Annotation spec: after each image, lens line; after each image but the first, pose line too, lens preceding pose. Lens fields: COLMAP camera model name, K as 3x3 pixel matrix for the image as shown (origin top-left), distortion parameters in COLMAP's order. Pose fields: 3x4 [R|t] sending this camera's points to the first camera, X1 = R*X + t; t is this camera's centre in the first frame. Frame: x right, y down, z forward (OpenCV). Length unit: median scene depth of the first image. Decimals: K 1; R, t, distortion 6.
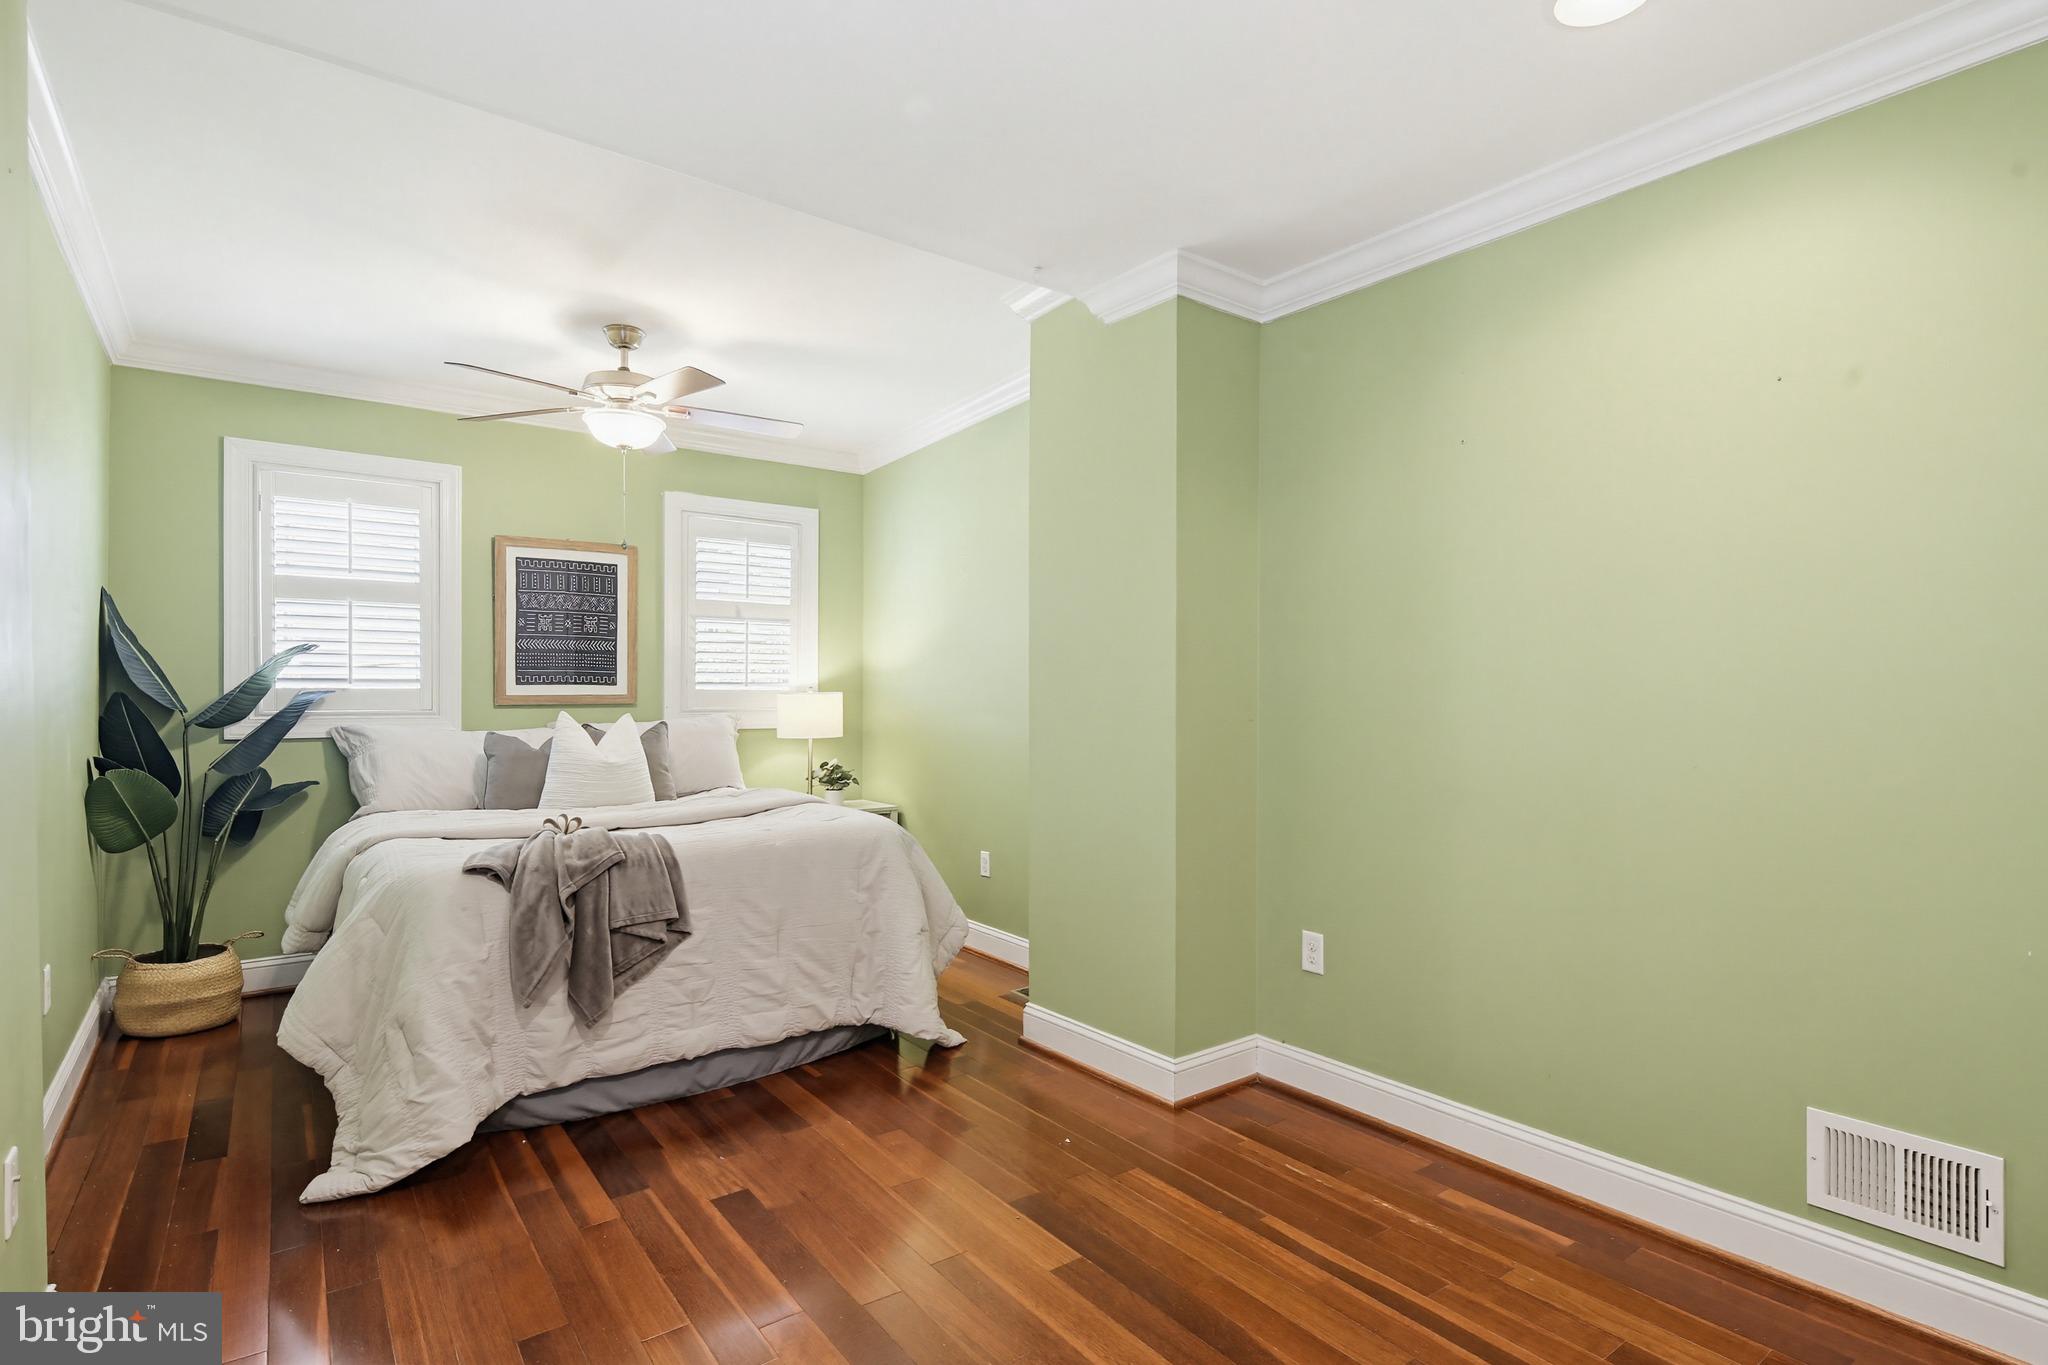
lens RADIAL K [[989.6, 0, 1026.8], [0, 989.6, 691.0], [0, 0, 1]] dist [0.000820, -0.003604]
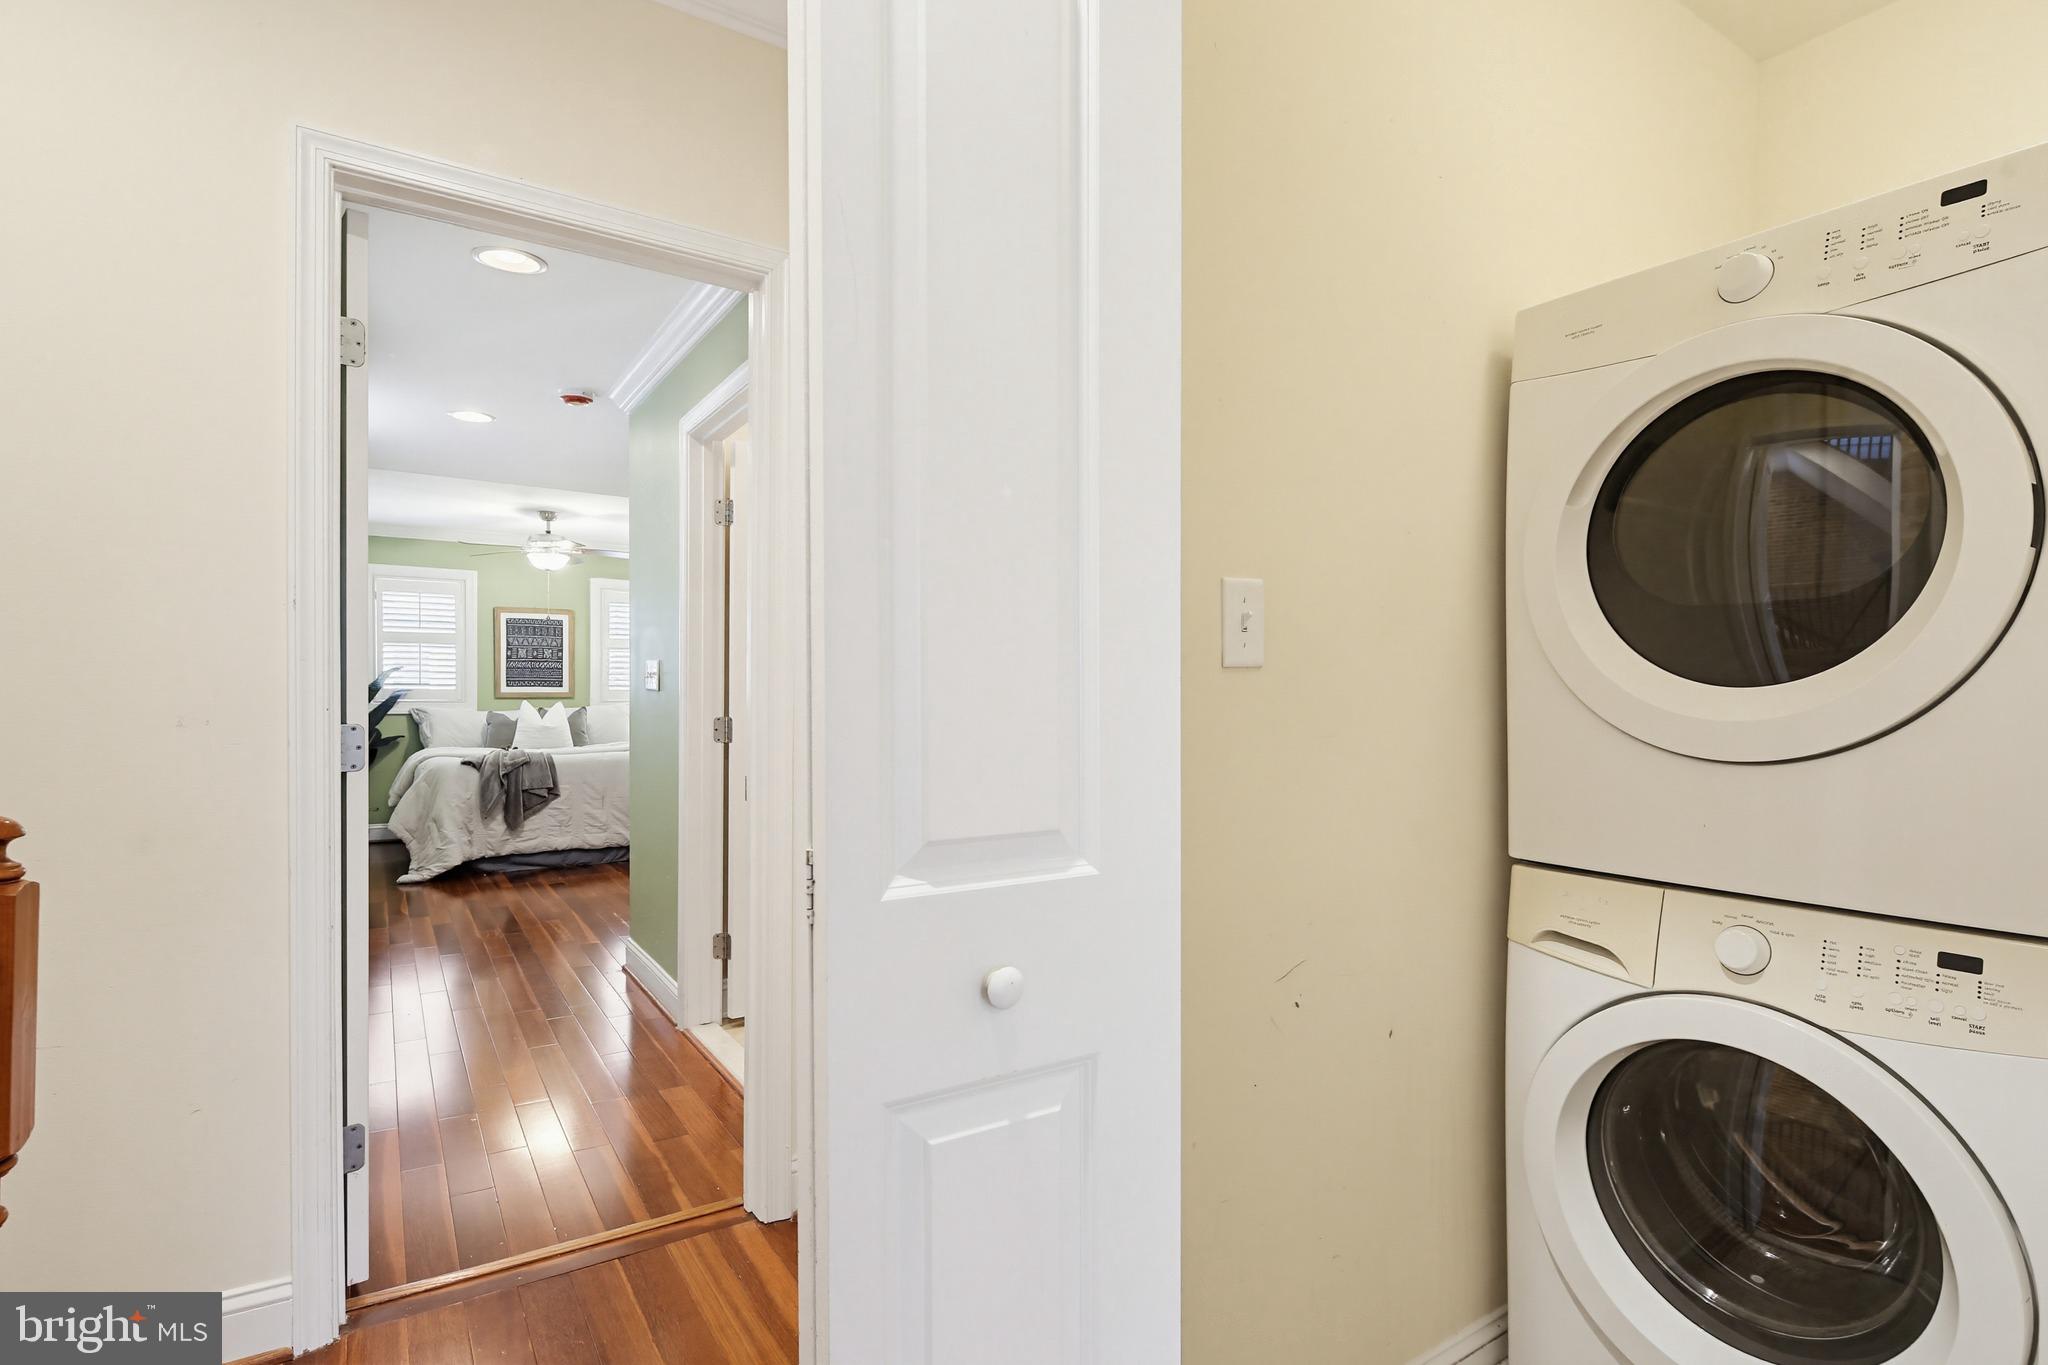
lens RADIAL K [[989.6, 0, 1022.9], [0, 989.6, 697.2], [0, 0, 1]] dist [0.000820, -0.003604]
pose [[0.997922, 0.001540, -0.064408, 0.710070], [-0.001365, 0.999995, 0.002767, 0.008146], [0.064412, -0.002674, 0.997920, -0.983645]]
